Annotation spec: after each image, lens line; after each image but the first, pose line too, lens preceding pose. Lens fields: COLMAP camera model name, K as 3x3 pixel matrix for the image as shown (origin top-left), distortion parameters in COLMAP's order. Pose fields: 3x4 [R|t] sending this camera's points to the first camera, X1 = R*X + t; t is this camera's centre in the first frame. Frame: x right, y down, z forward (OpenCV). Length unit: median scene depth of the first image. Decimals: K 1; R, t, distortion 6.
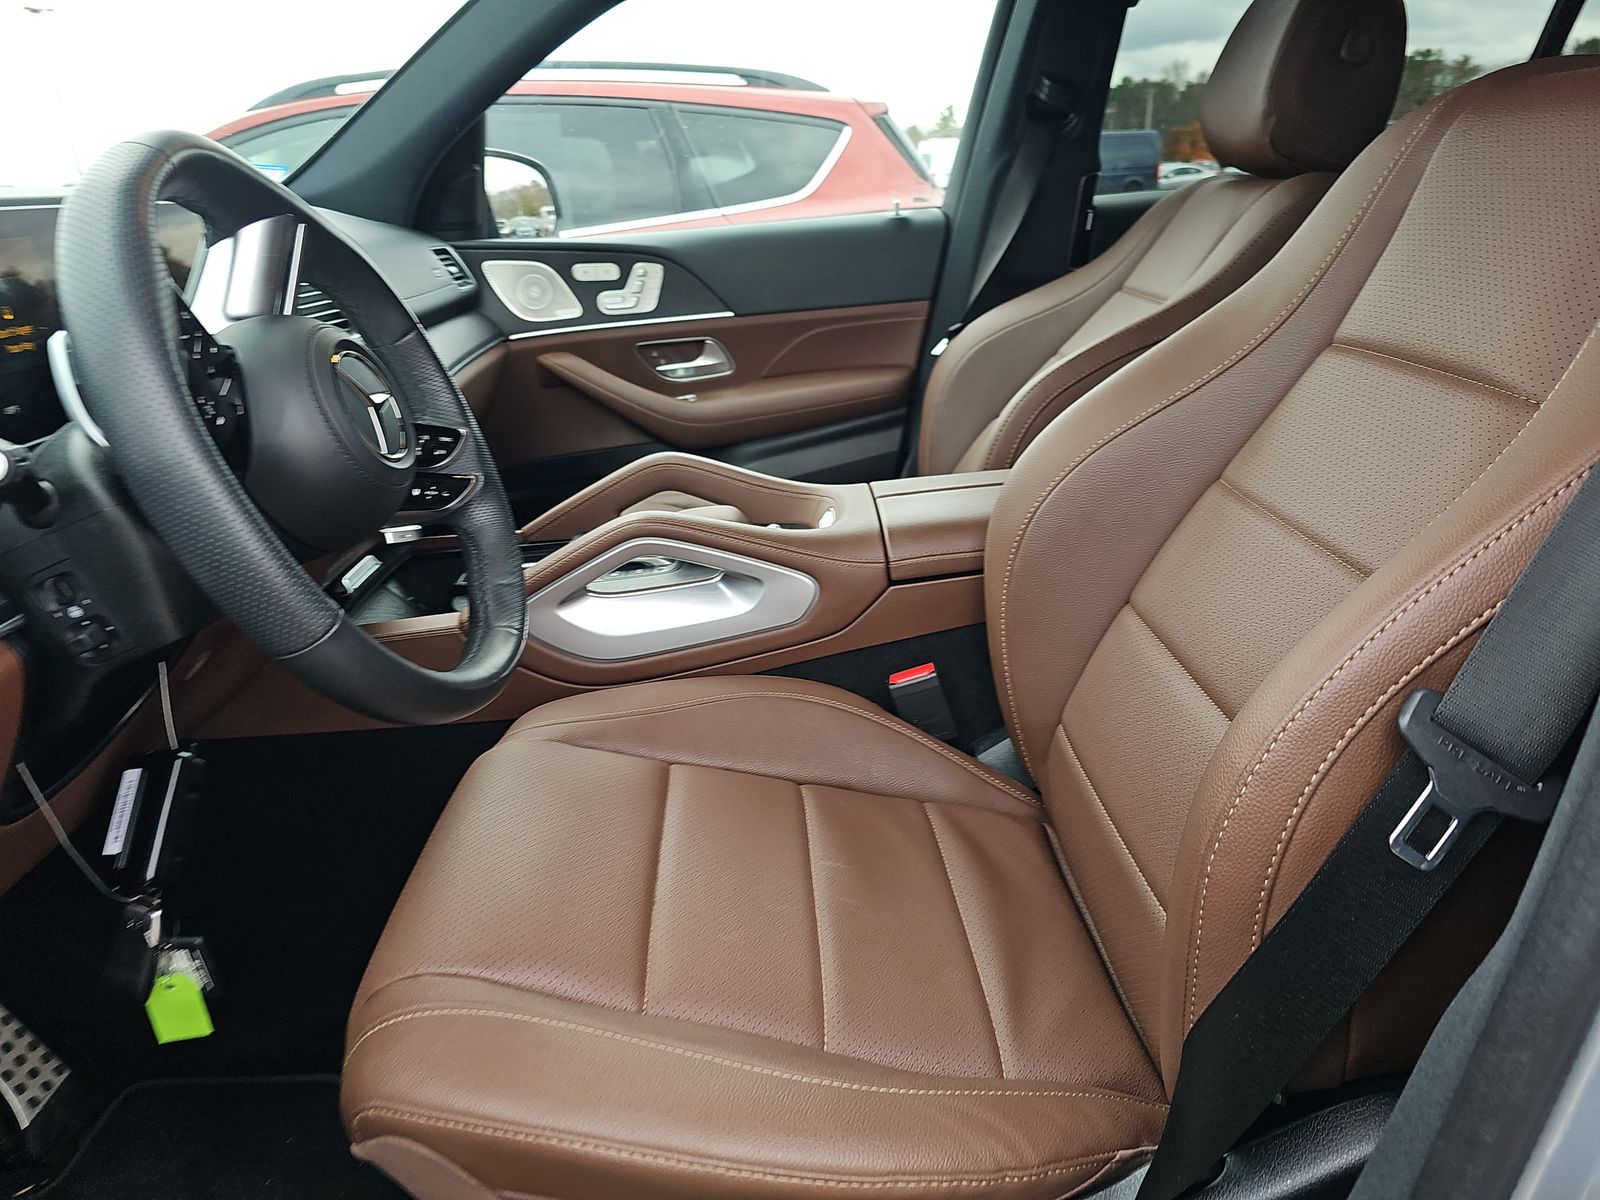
lens RADIAL K [[1069.2, 0, 808.2], [0, 1069.2, 599.0], [0, 0, 1]] dist [0.044257, -0.039510]
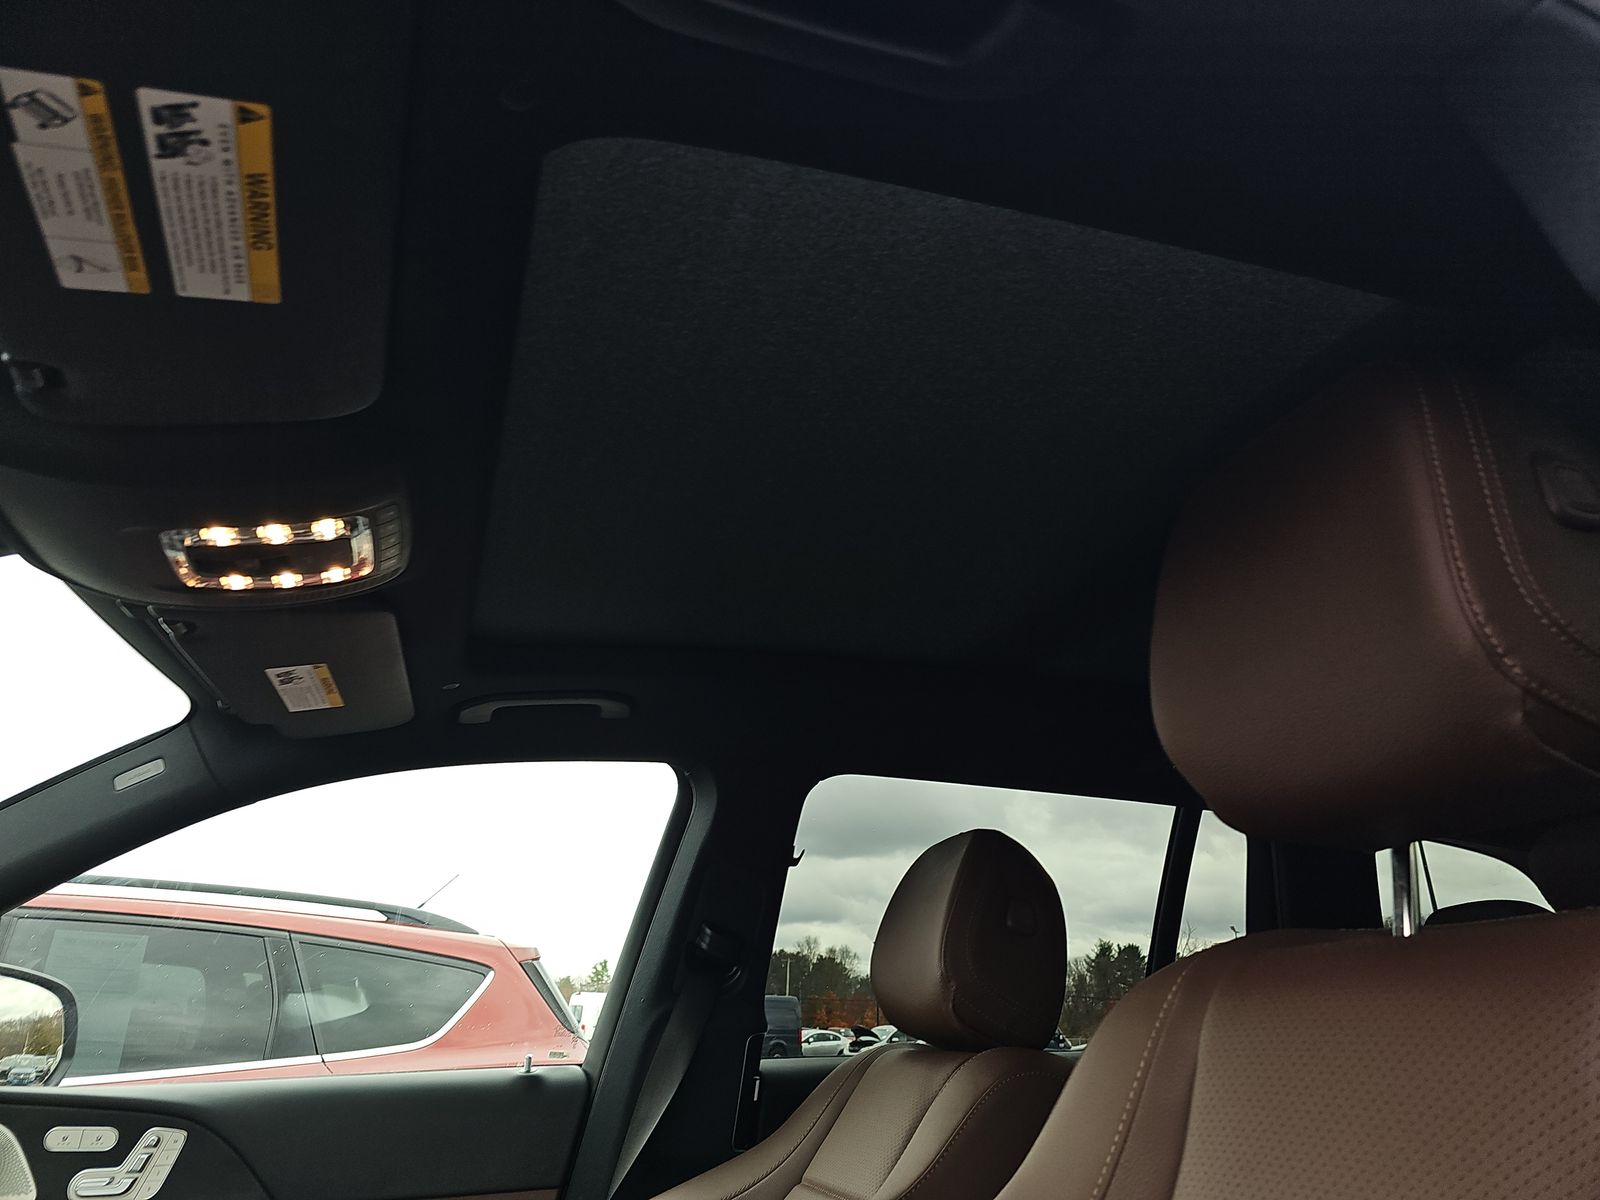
lens RADIAL K [[1069.2, 0, 808.2], [0, 1069.2, 599.0], [0, 0, 1]] dist [0.044257, -0.039510]
pose [[0.954055, 0.154912, 0.256480, 0.019025], [0.063238, 0.732599, -0.677716, -0.049160], [-0.292884, 0.662798, 0.689143, 0.127645]]
